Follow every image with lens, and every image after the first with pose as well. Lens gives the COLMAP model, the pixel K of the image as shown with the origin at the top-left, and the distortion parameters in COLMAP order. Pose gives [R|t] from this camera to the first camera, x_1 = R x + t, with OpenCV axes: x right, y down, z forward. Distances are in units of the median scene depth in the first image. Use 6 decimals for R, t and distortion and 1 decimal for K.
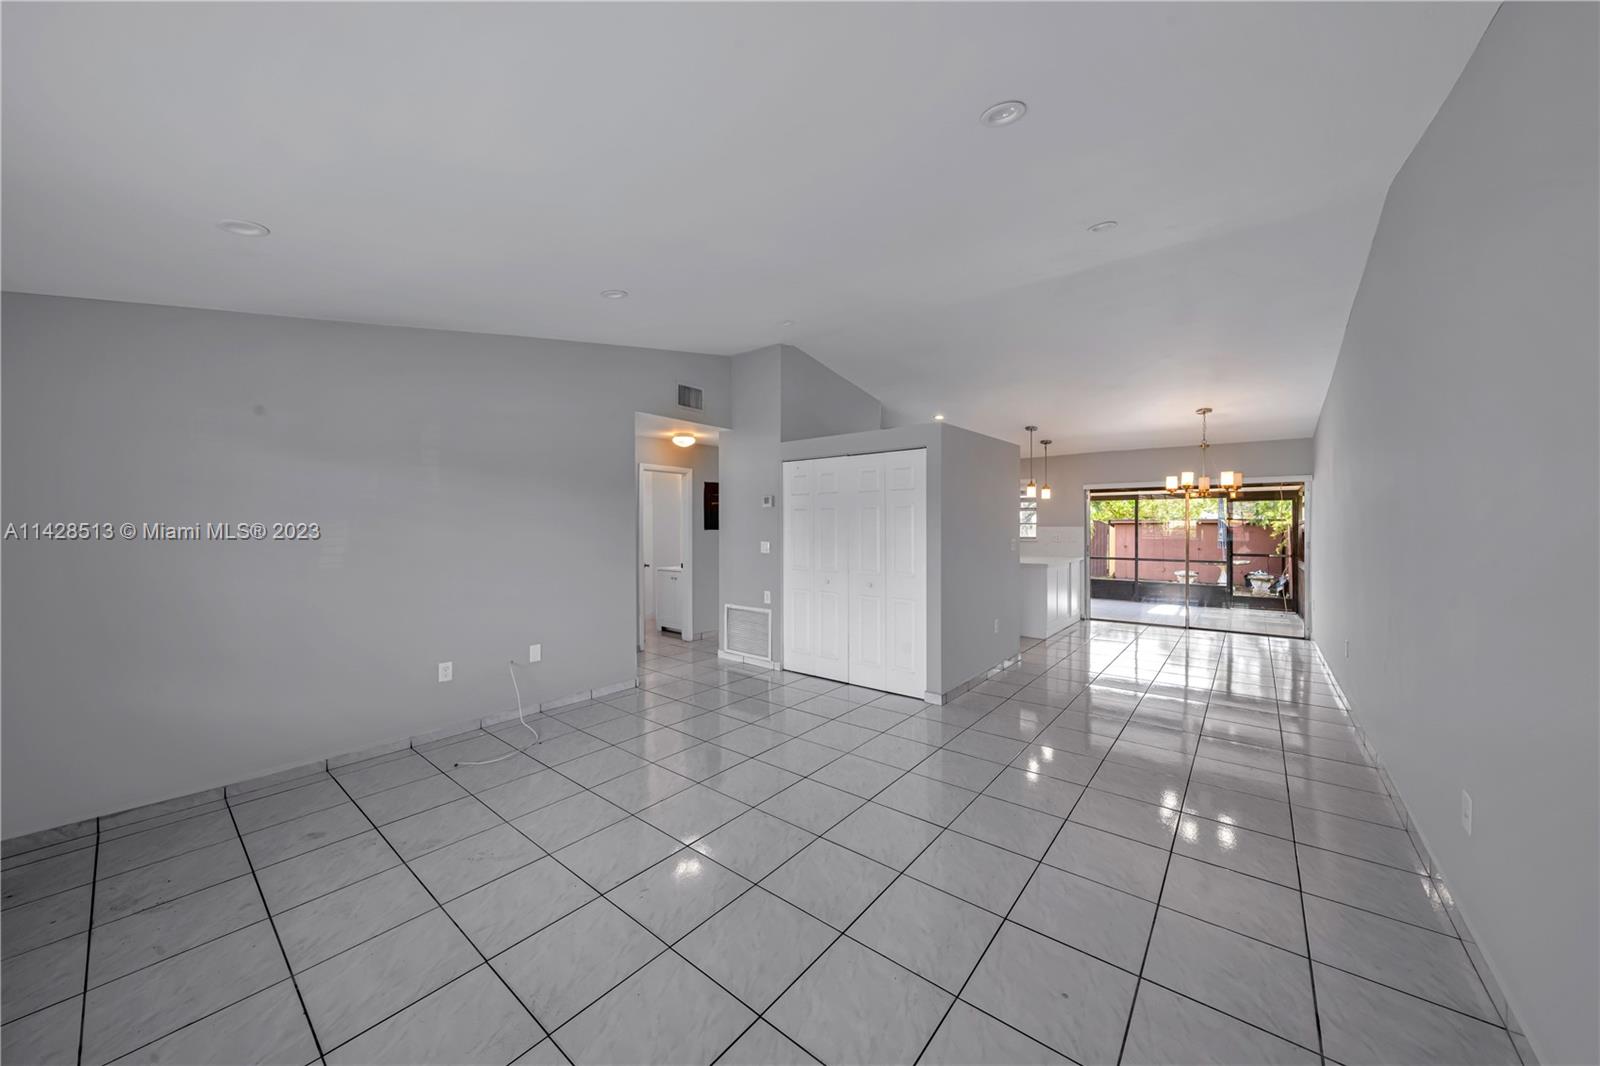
lens RADIAL K [[556.4, 0, 778.7], [0, 556.4, 532.4], [0, 0, 1]] dist [-0.000460, -0.000003]
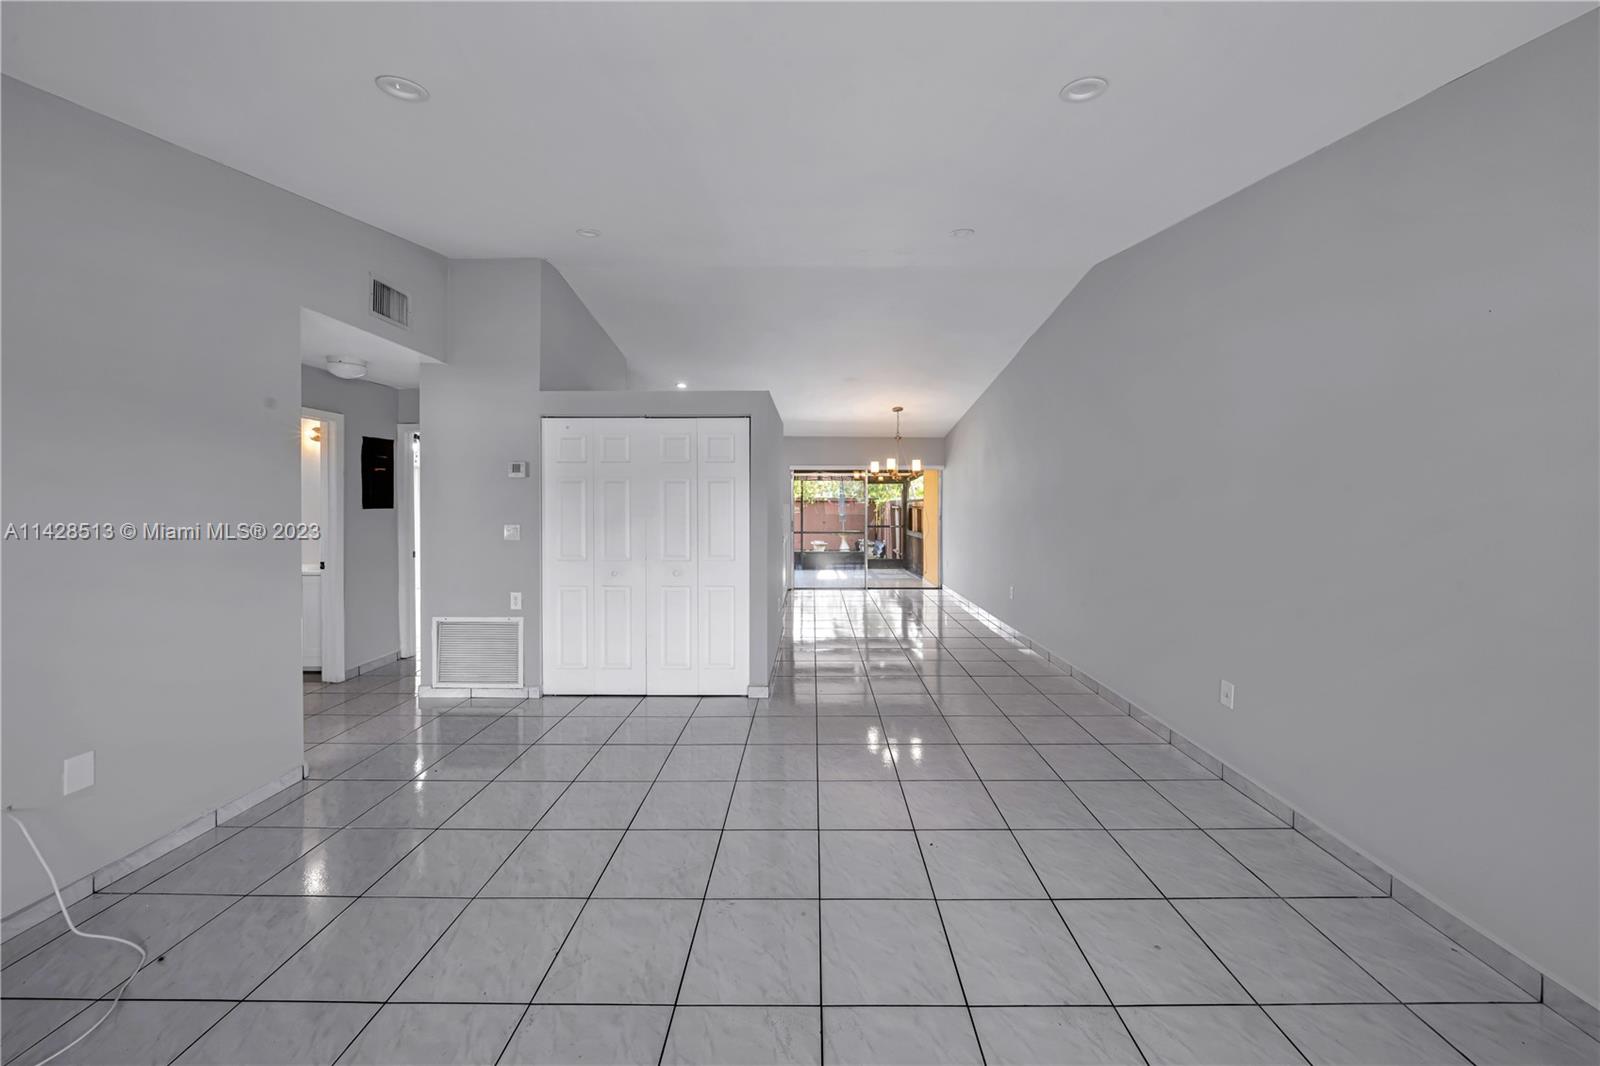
lens RADIAL K [[574.9, 0, 807.1], [0, 574.9, 506.4], [0, 0, 1]] dist [0.000154, 0.000069]
pose [[0.767646, -0.002601, 0.640869, -0.208876], [0.006332, 0.999974, -0.003527, -0.002401], [-0.640843, 0.006765, 0.767642, 0.174553]]
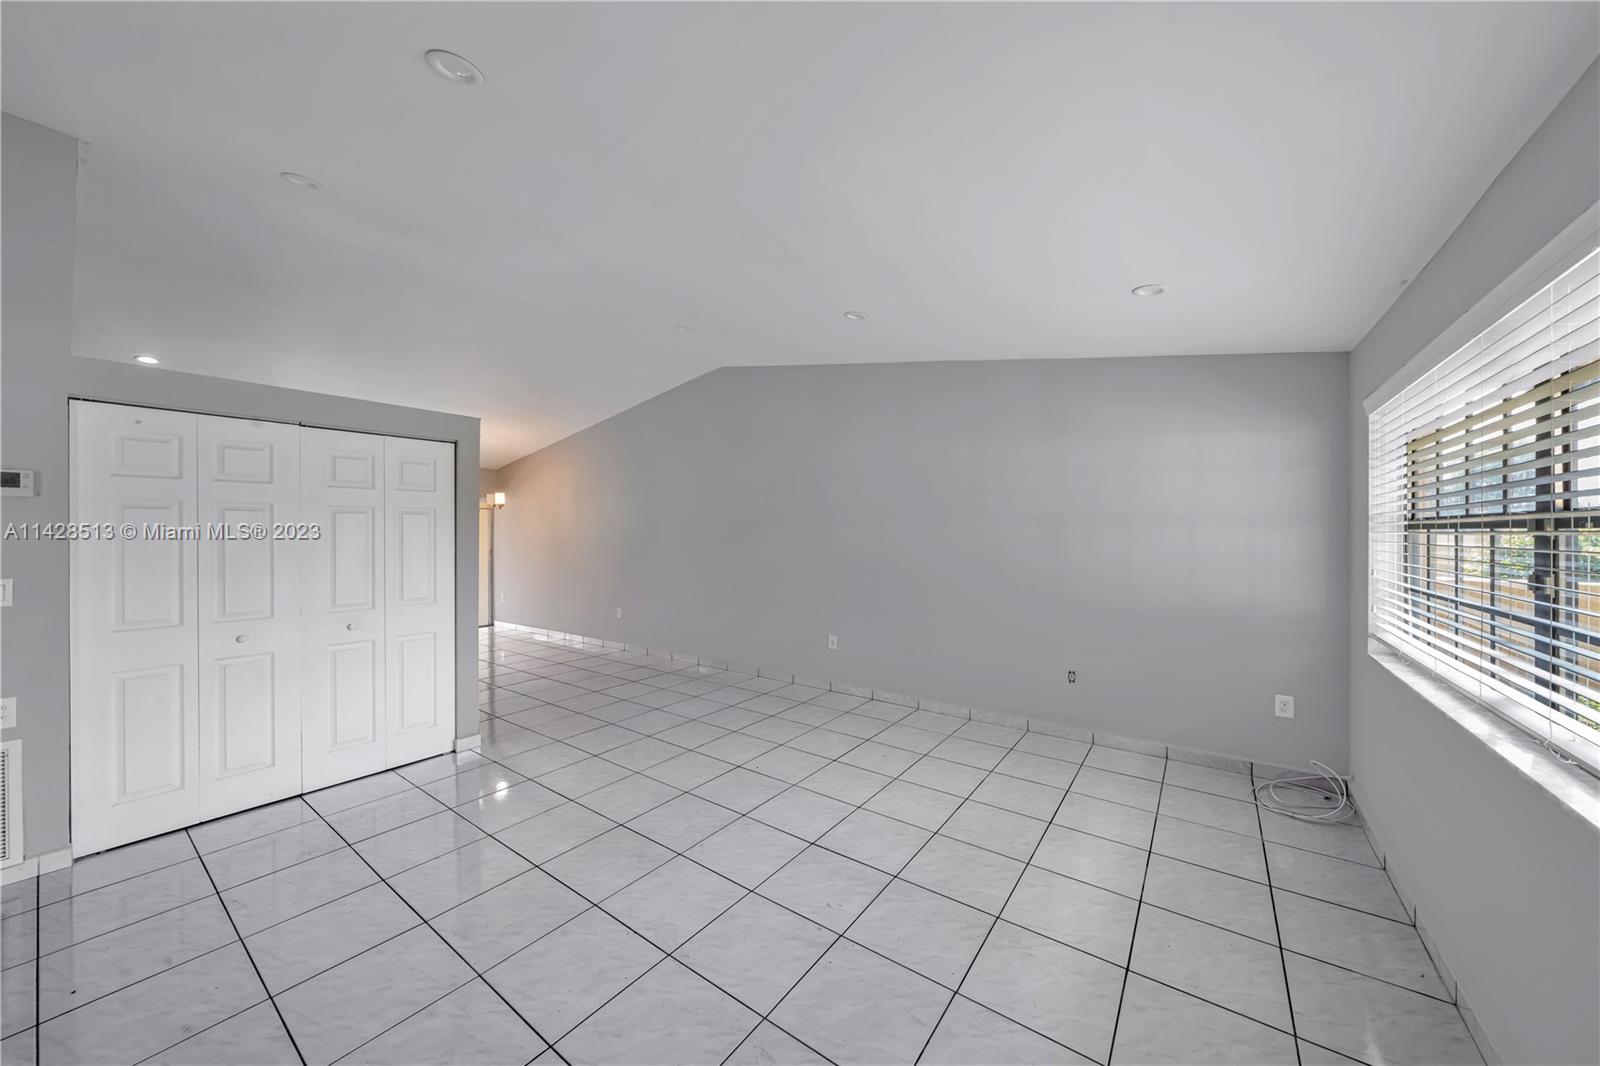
lens RADIAL K [[564.2, 0, 810.7], [0, 564.2, 531.8], [0, 0, 1]] dist [0.000013, -0.000033]
pose [[-0.080906, 0.005841, 0.996705, -0.483442], [0.017271, 0.999841, -0.004457, -0.006363], [-0.996572, 0.016854, -0.080994, 0.430109]]
